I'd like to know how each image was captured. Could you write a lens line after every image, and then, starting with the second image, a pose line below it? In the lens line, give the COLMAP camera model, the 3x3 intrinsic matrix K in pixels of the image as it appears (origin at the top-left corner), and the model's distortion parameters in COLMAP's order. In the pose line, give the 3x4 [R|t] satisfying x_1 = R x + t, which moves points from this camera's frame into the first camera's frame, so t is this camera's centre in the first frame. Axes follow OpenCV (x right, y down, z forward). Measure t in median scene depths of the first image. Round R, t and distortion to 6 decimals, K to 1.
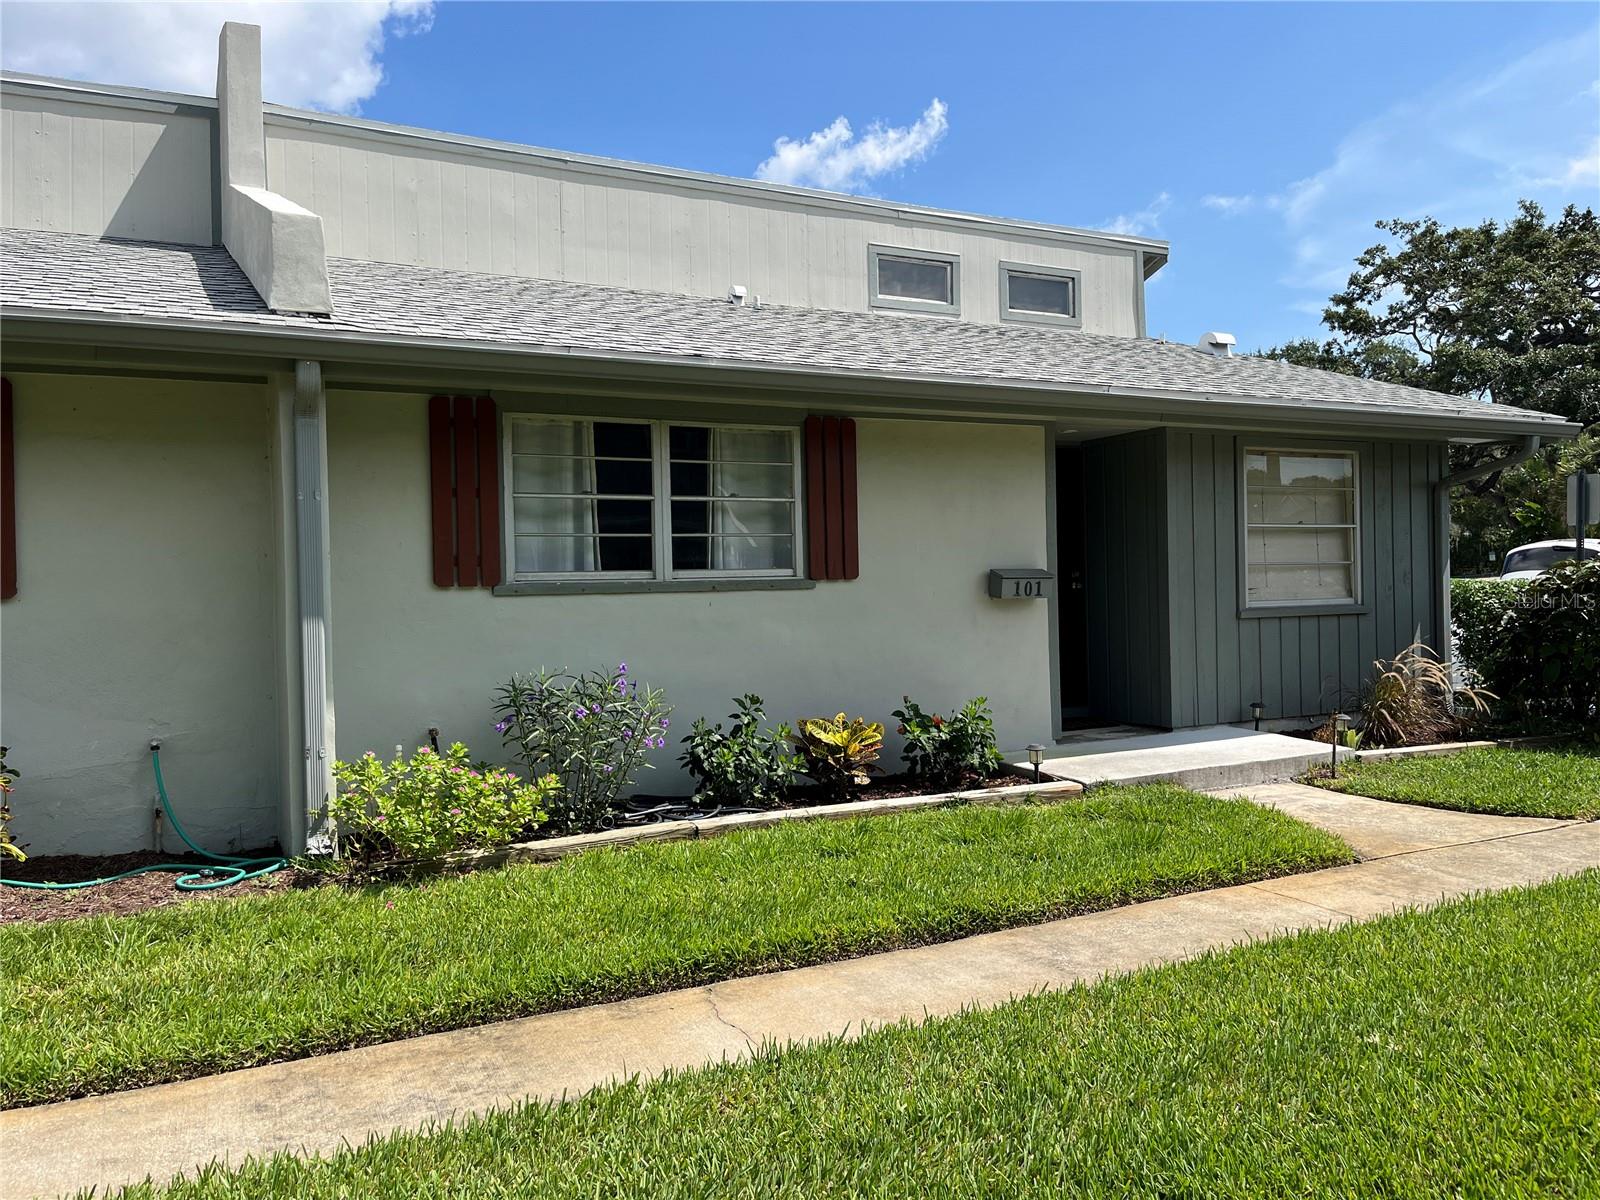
lens RADIAL K [[1208.0, 0, 793.5], [0, 1208.0, 608.6], [0, 0, 1]] dist [0.066943, -0.086185]
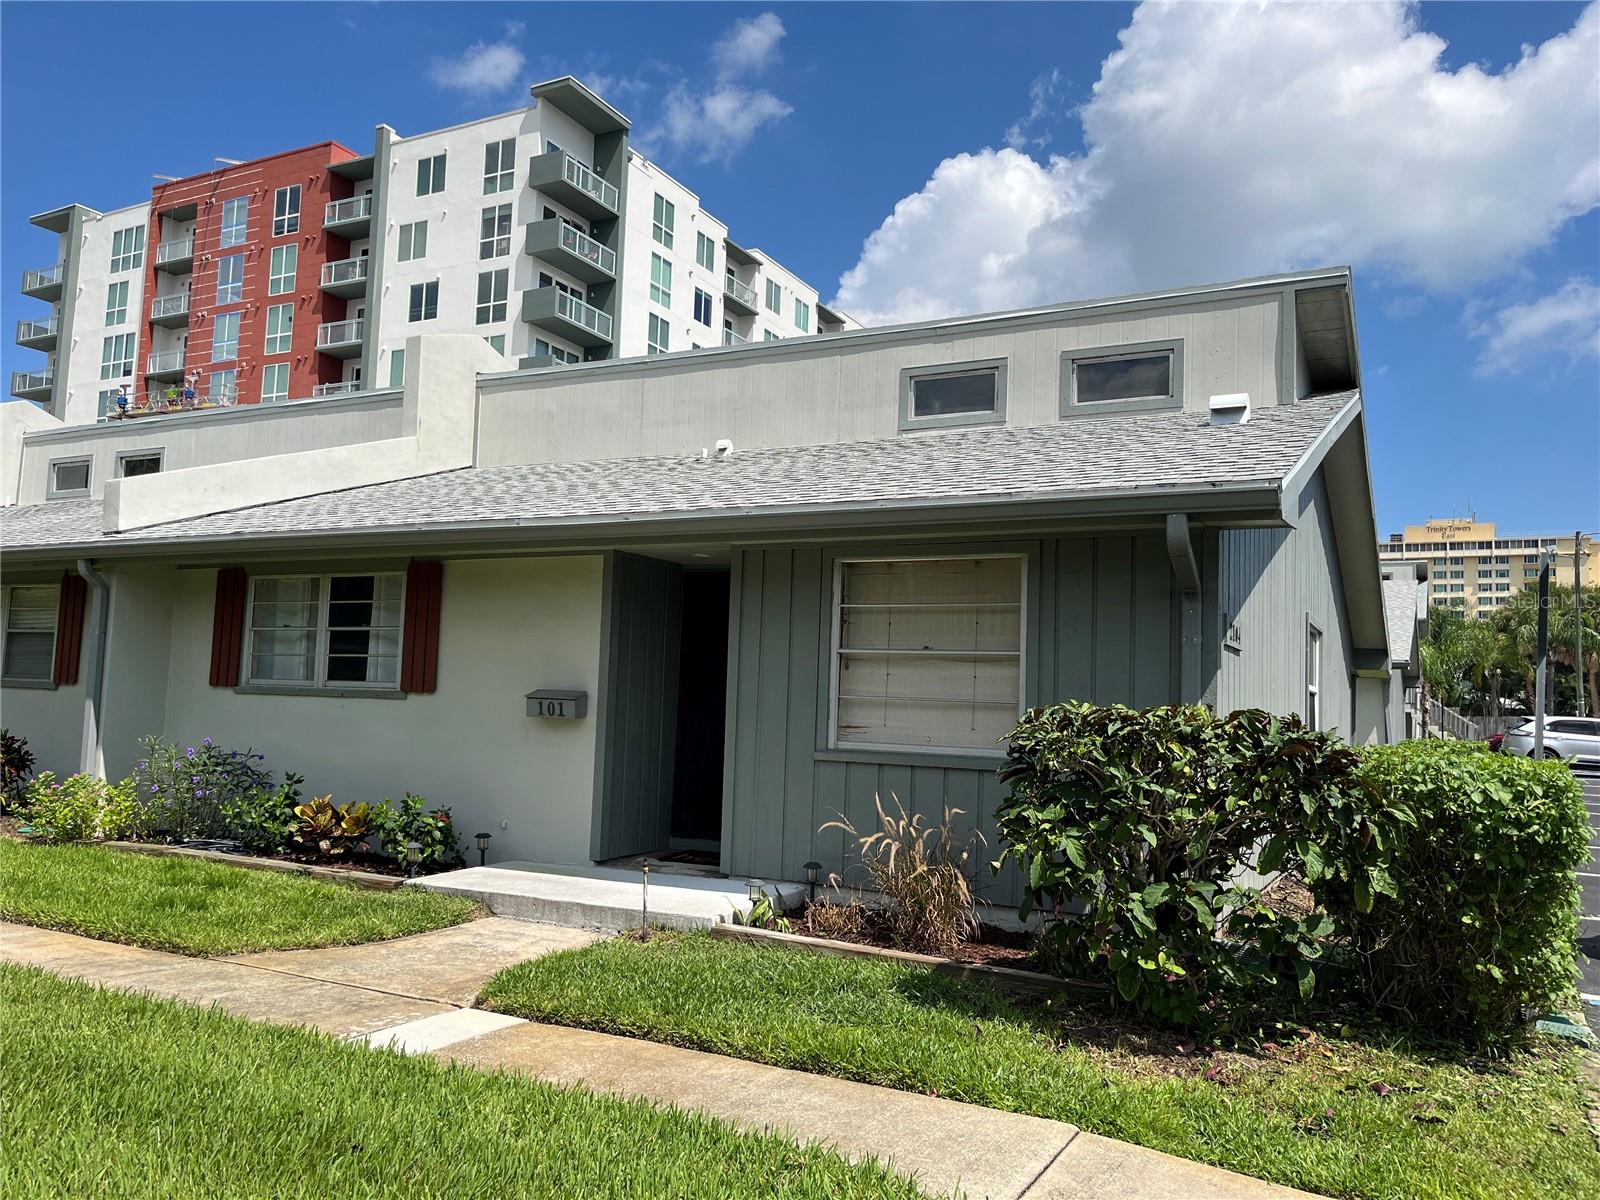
lens RADIAL K [[1208.0, 0, 793.5], [0, 1208.0, 608.6], [0, 0, 1]] dist [0.066943, -0.086185]
pose [[0.576227, -0.027542, -0.816826, 1.245839], [-0.062723, 0.994994, -0.077797, -0.036194], [0.814879, 0.096063, 0.571615, 0.585355]]
